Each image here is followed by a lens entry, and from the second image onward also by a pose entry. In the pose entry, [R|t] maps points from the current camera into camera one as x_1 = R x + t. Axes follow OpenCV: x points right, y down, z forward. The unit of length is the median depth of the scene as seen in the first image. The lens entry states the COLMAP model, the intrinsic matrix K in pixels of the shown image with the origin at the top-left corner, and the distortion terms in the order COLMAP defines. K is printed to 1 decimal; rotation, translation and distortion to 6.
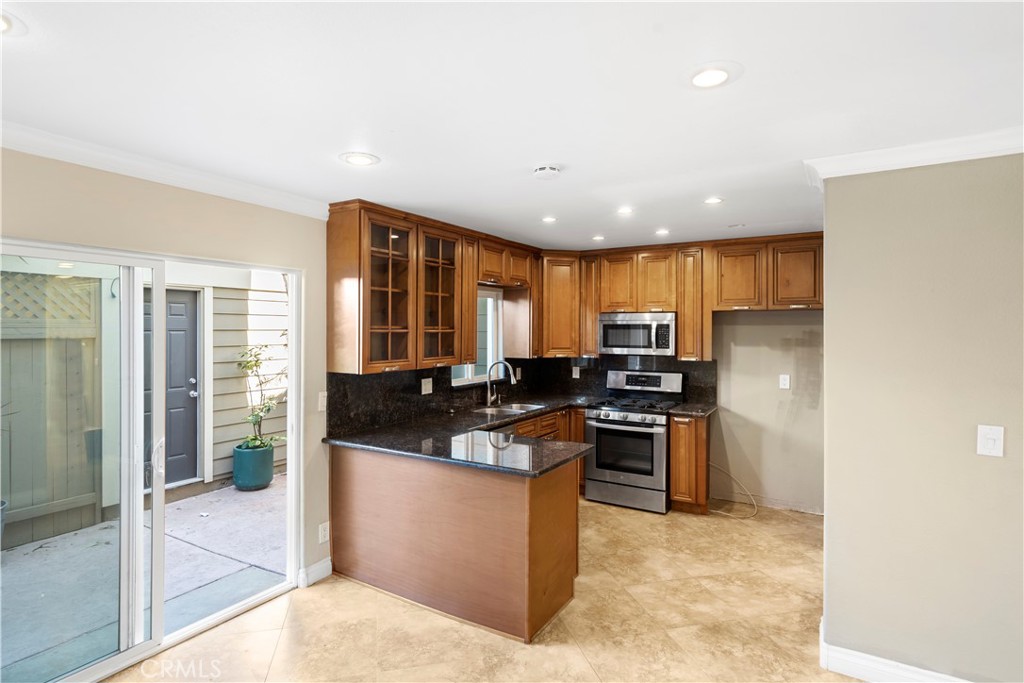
lens RADIAL K [[528.9, 0, 509.4], [0, 528.9, 332.0], [0, 0, 1]] dist [-0.002979, 0.002285]
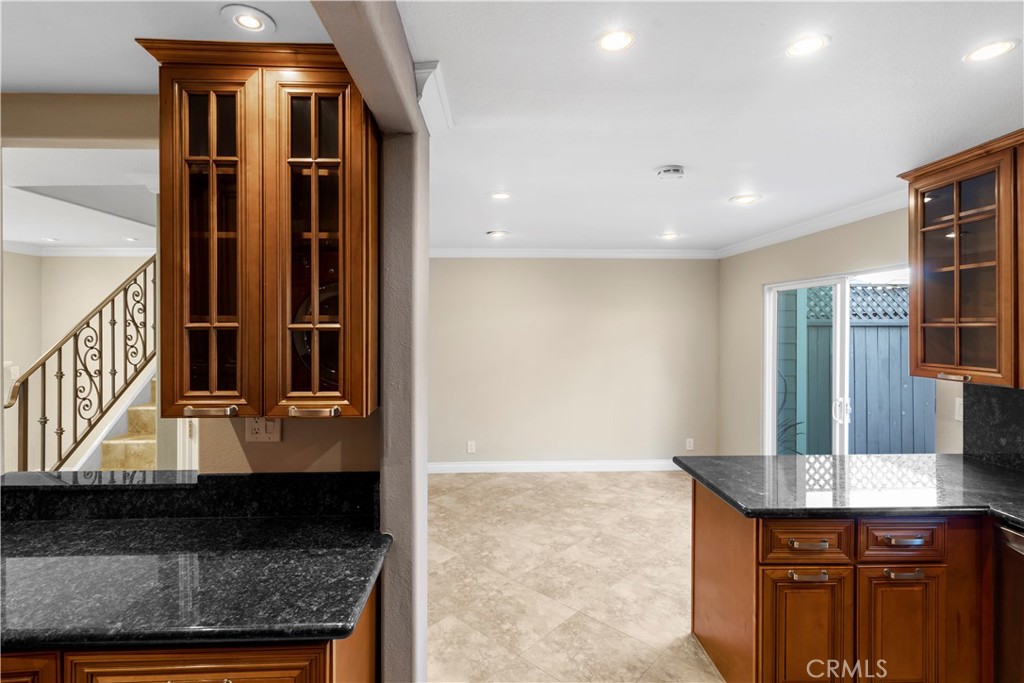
lens RADIAL K [[480.1, 0, 512.4], [0, 480.1, 329.2], [0, 0, 1]] dist [-0.005131, 0.002506]
pose [[-0.832811, 0.000644, -0.553557, 0.505481], [-0.003810, 0.999969, 0.006894, 0.001186], [0.553544, 0.007850, -0.832783, 0.953713]]
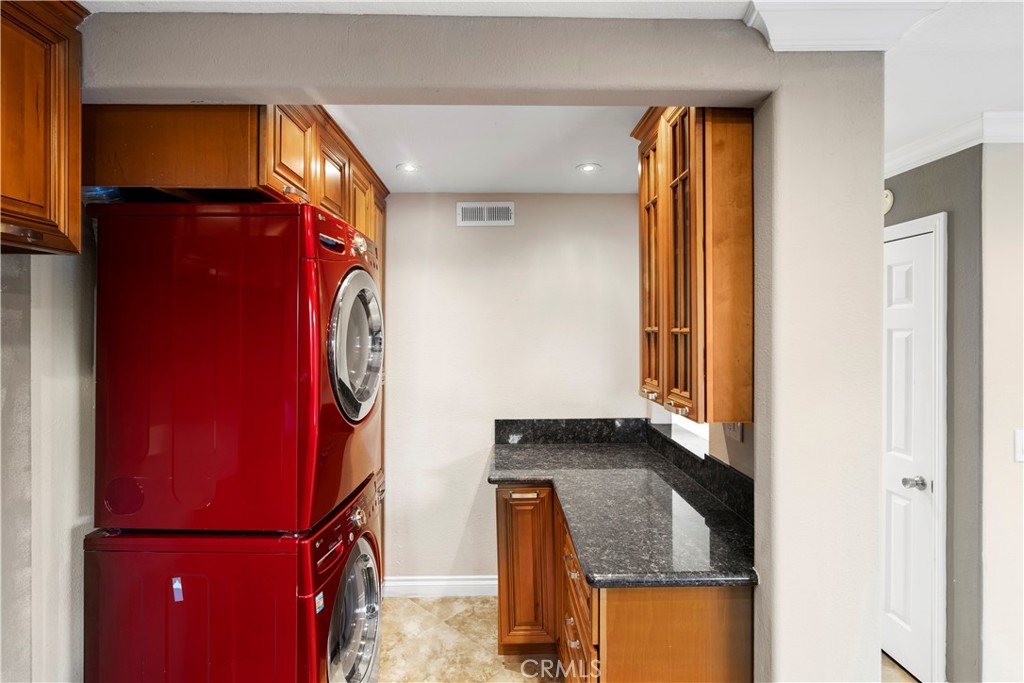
lens RADIAL K [[480.1, 0, 509.1], [0, 480.1, 328.3], [0, 0, 1]] dist [-0.005131, 0.002506]
pose [[-0.530677, 0.000187, 0.847574, 0.213392], [-0.001373, 0.999998, -0.001080, 0.000606], [-0.847573, -0.001736, -0.530676, 0.904950]]
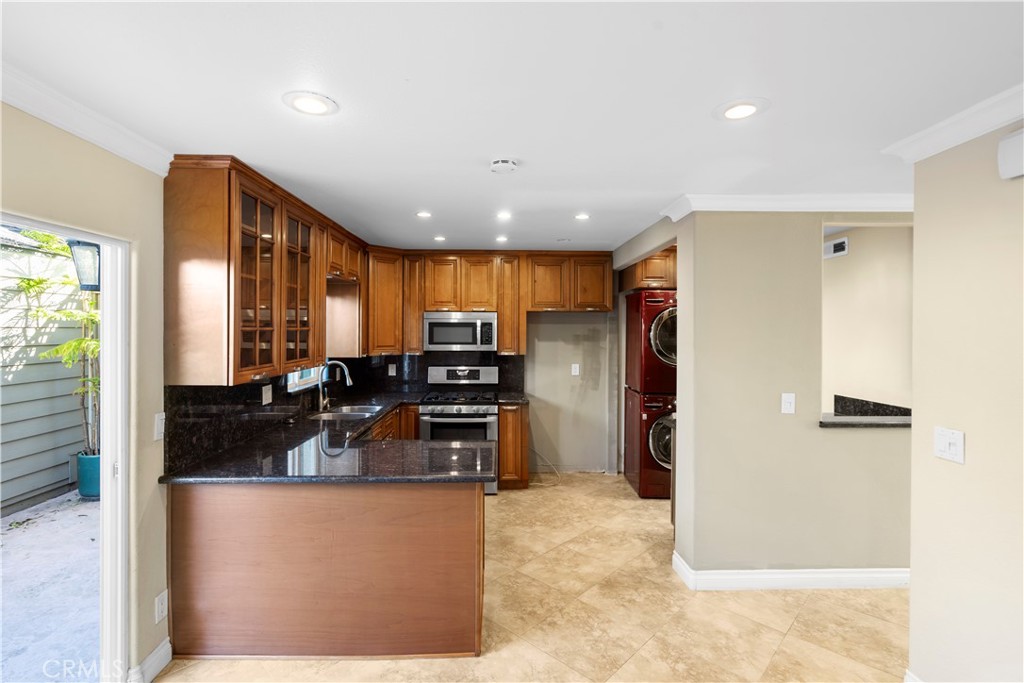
lens RADIAL K [[480.1, 0, 509.3], [0, 480.1, 331.5], [0, 0, 1]] dist [-0.005131, 0.002506]
pose [[0.840910, -0.002992, 0.541167, -0.234735], [0.000221, 0.999987, 0.005185, -0.001439], [-0.541175, -0.004241, 0.840899, 0.146938]]
